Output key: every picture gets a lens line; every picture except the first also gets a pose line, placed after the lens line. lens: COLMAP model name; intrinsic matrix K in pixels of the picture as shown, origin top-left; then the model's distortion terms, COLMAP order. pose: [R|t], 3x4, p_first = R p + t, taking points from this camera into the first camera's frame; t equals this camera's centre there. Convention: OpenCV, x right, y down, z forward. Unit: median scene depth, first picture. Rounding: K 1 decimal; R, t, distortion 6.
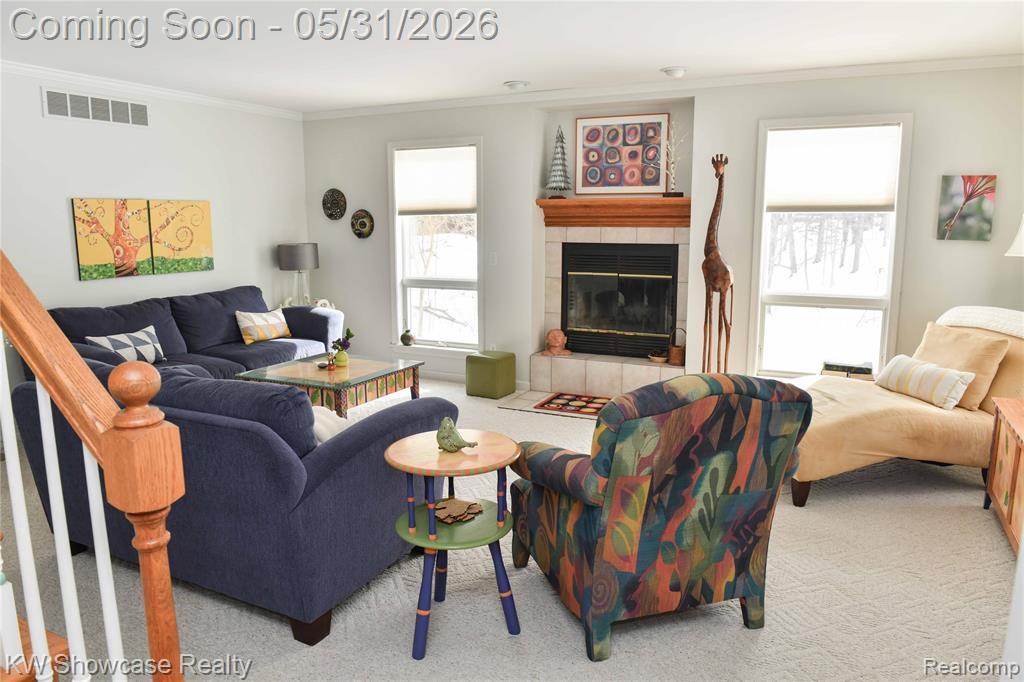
lens RADIAL K [[683.2, 0, 514.6], [0, 683.2, 304.8], [0, 0, 1]] dist [-0.048160, -0.001312]
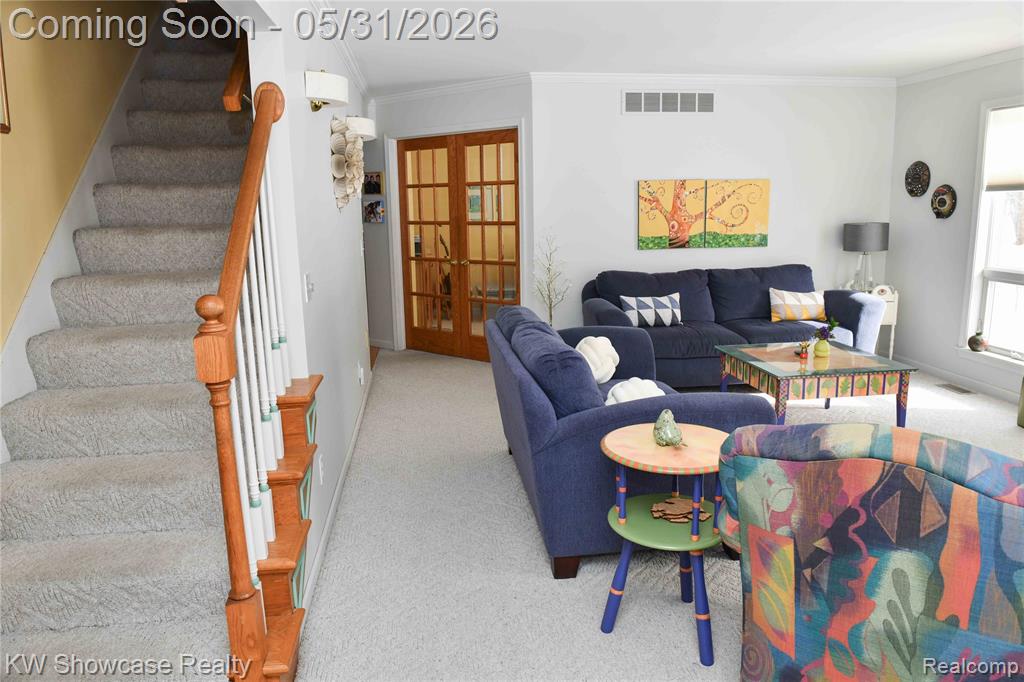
lens RADIAL K [[683.2, 0, 514.6], [0, 683.2, 304.8], [0, 0, 1]] dist [-0.048160, -0.001312]
pose [[0.571504, 0.114072, -0.812632, 0.208825], [-0.085098, 0.993190, 0.079570, -0.014720], [0.816175, 0.023679, 0.577320, 0.105812]]
